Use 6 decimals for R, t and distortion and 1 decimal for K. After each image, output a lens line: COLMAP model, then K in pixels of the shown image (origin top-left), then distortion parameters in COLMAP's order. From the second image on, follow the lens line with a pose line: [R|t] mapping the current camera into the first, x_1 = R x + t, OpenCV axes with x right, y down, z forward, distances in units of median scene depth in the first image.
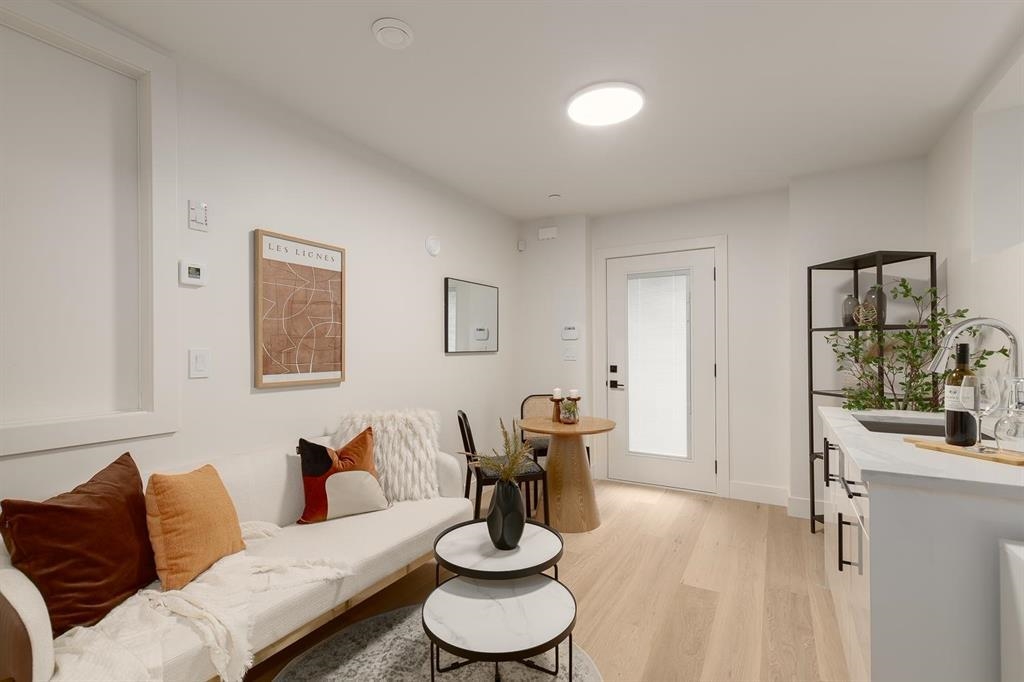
lens RADIAL K [[466.7, 0, 514.6], [0, 466.7, 345.7], [0, 0, 1]] dist [0.004016, 0.000128]
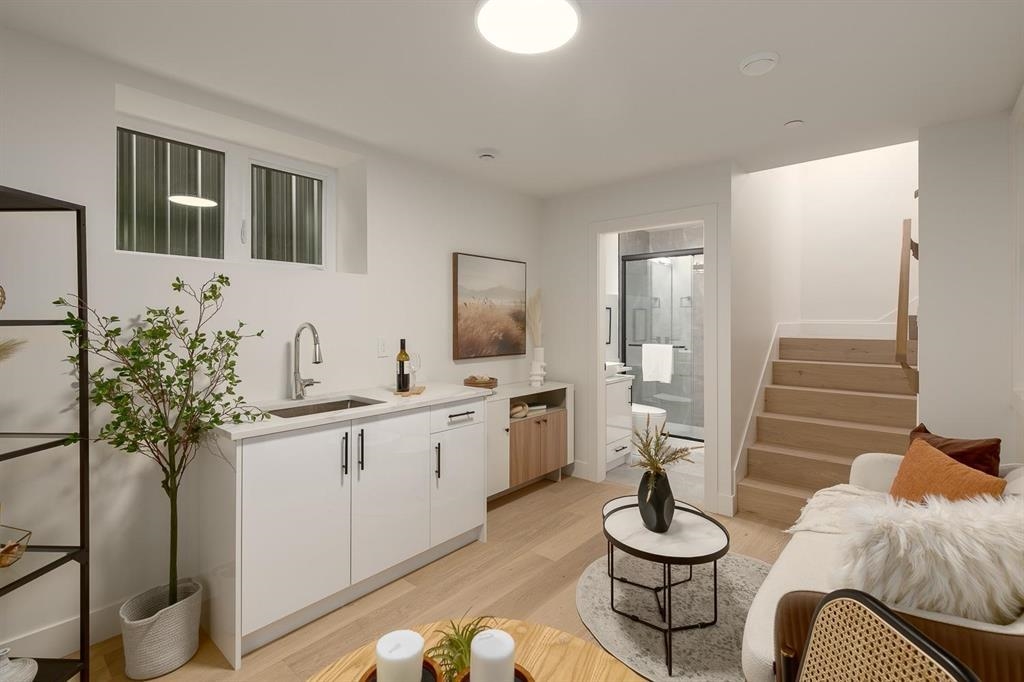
lens RADIAL K [[474.5, 0, 512.5], [0, 474.5, 325.0], [0, 0, 1]] dist [0.011207, 0.000093]
pose [[-0.983015, 0.006013, 0.183427, 0.052237], [0.007395, 0.999949, 0.006853, -0.026852], [-0.183376, 0.008093, -0.983010, 1.075620]]
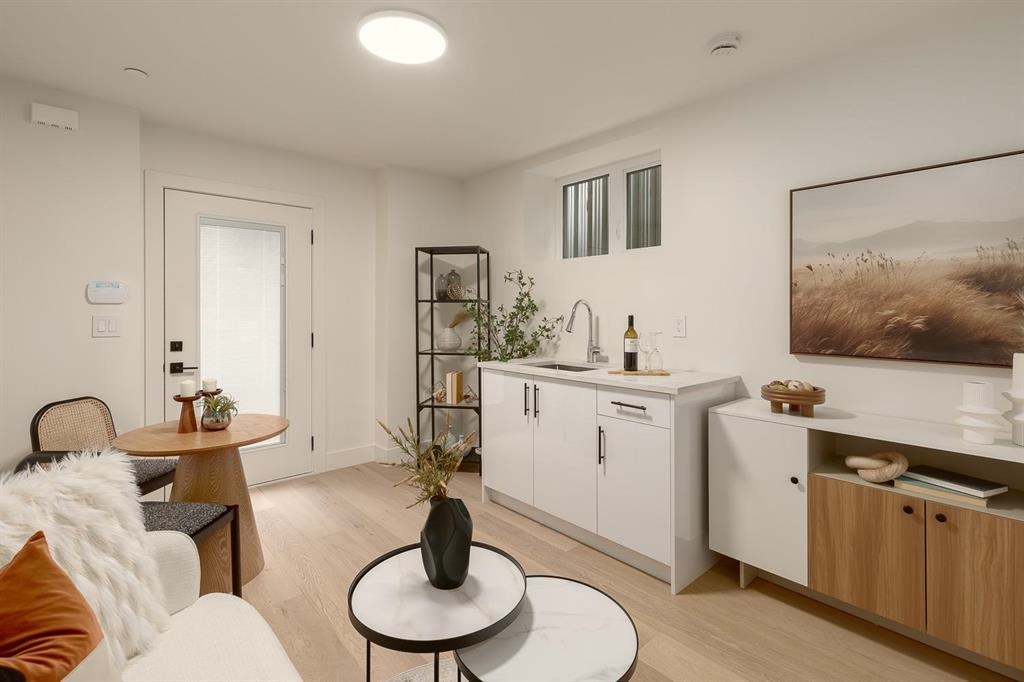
lens RADIAL K [[473.7, 0, 512.9], [0, 473.7, 312.1], [0, 0, 1]] dist [0.003037, 0.000138]
pose [[0.302430, 0.004360, 0.953162, -0.361006], [-0.005132, 0.999982, -0.002946, -0.002874], [-0.953158, -0.004000, 0.302447, 0.336274]]
